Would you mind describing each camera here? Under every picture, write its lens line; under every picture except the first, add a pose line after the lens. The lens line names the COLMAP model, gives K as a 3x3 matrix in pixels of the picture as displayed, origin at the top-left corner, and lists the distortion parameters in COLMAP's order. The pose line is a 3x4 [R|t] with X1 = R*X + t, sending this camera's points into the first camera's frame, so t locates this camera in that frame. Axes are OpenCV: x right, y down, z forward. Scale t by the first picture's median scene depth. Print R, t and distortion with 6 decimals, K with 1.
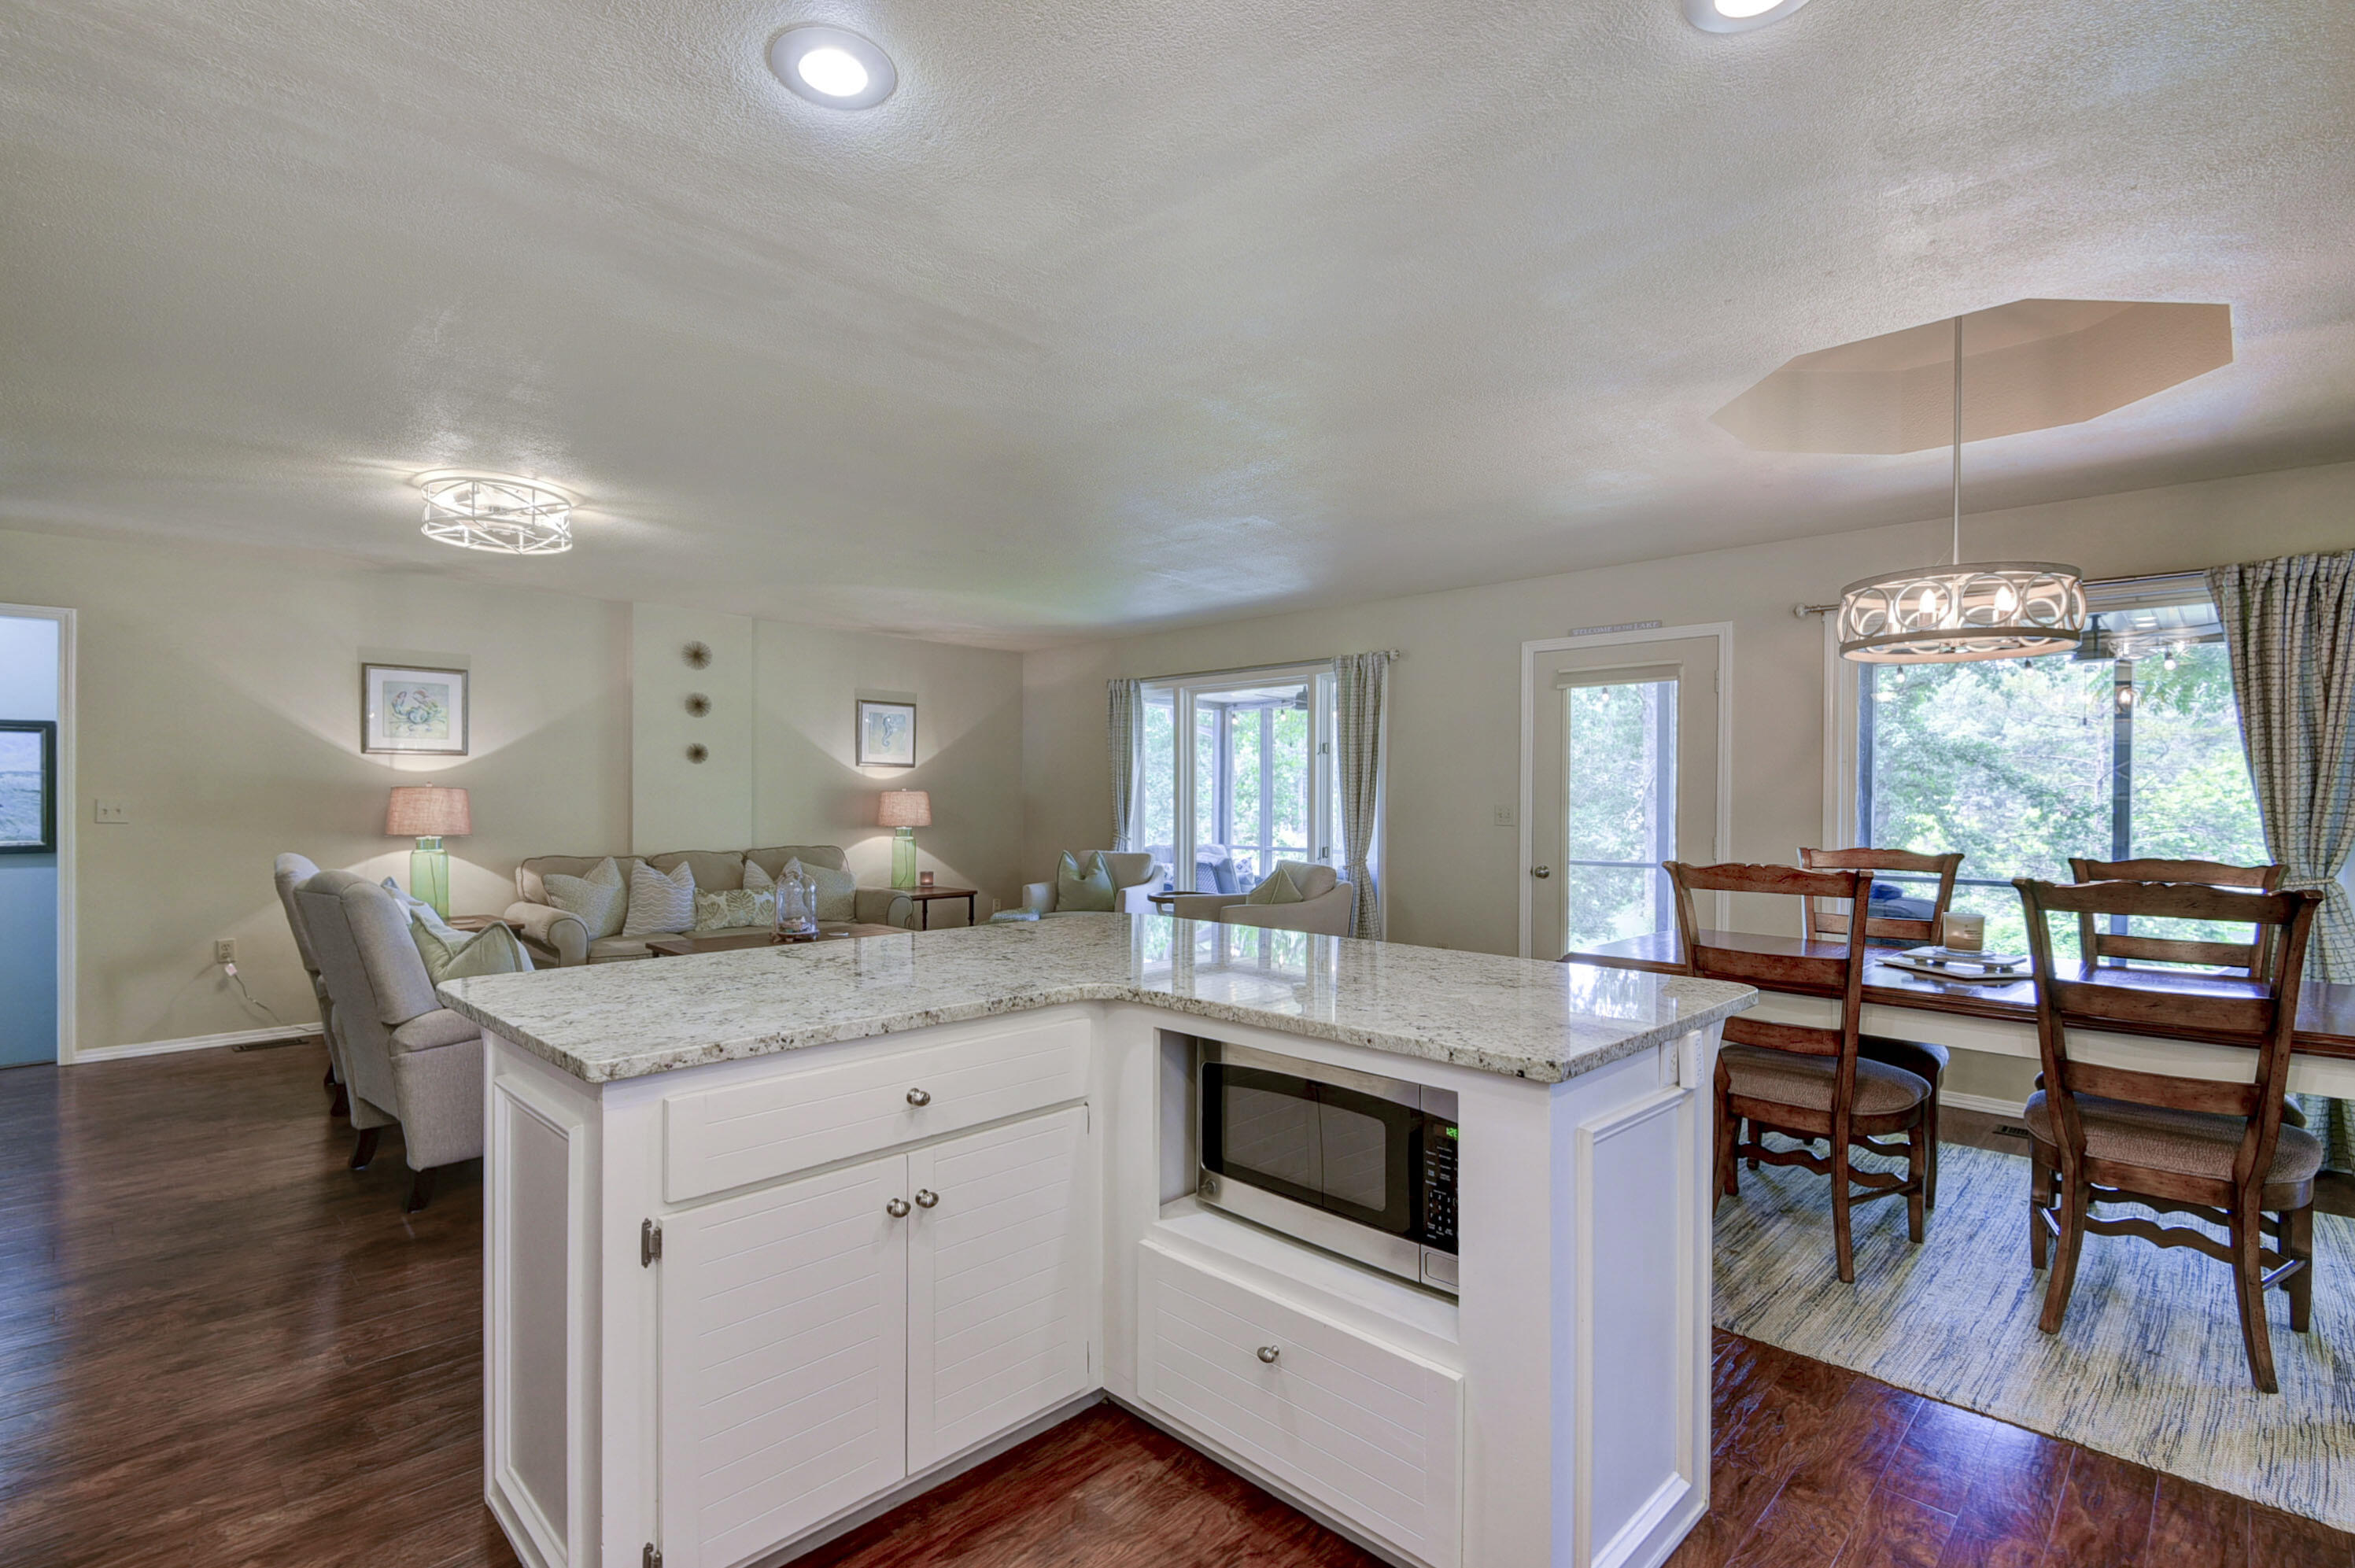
lens RADIAL K [[1107.0, 0, 1172.0], [0, 1107.0, 798.7], [0, 0, 1]] dist [0.022675, -0.009450]
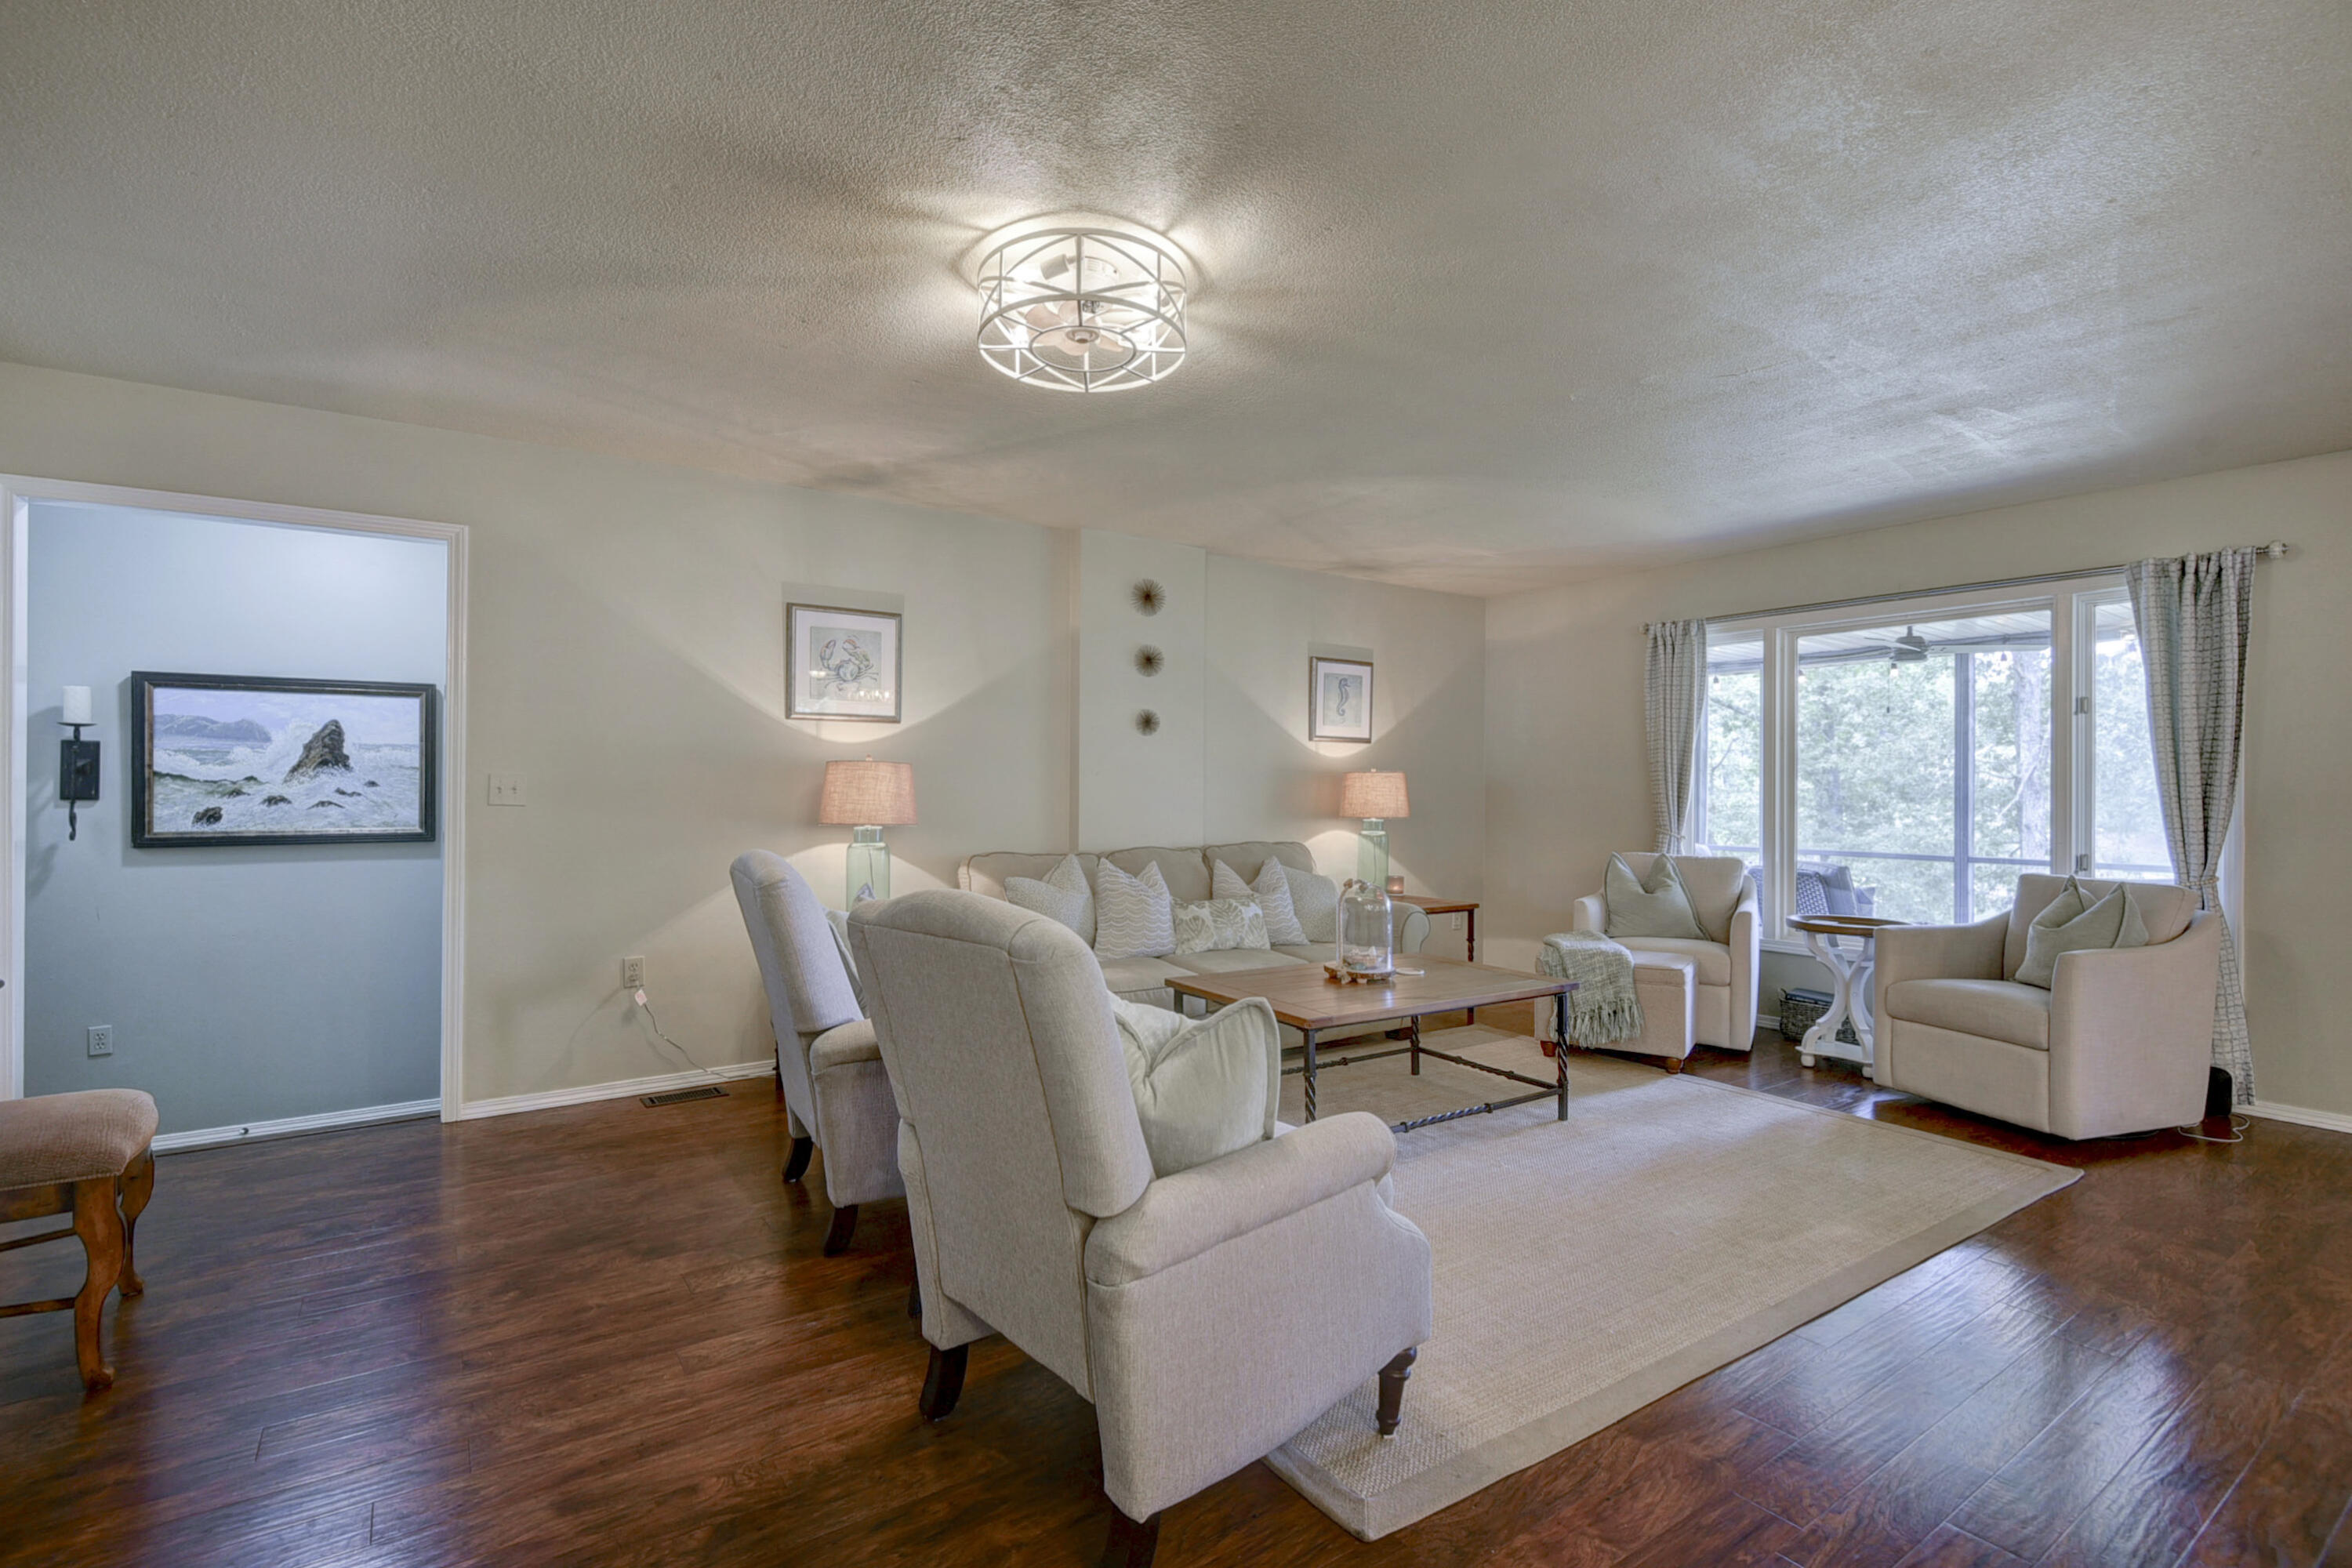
lens RADIAL K [[1063.5, 0, 1176.0], [0, 1063.5, 784.0], [0, 0, 1]] dist [0.039750, -0.000592]
pose [[0.986486, 0.001826, -0.163836, -0.322027], [-0.003150, 0.999964, -0.007823, 0.009519], [0.163816, 0.008233, 0.986457, 0.297695]]
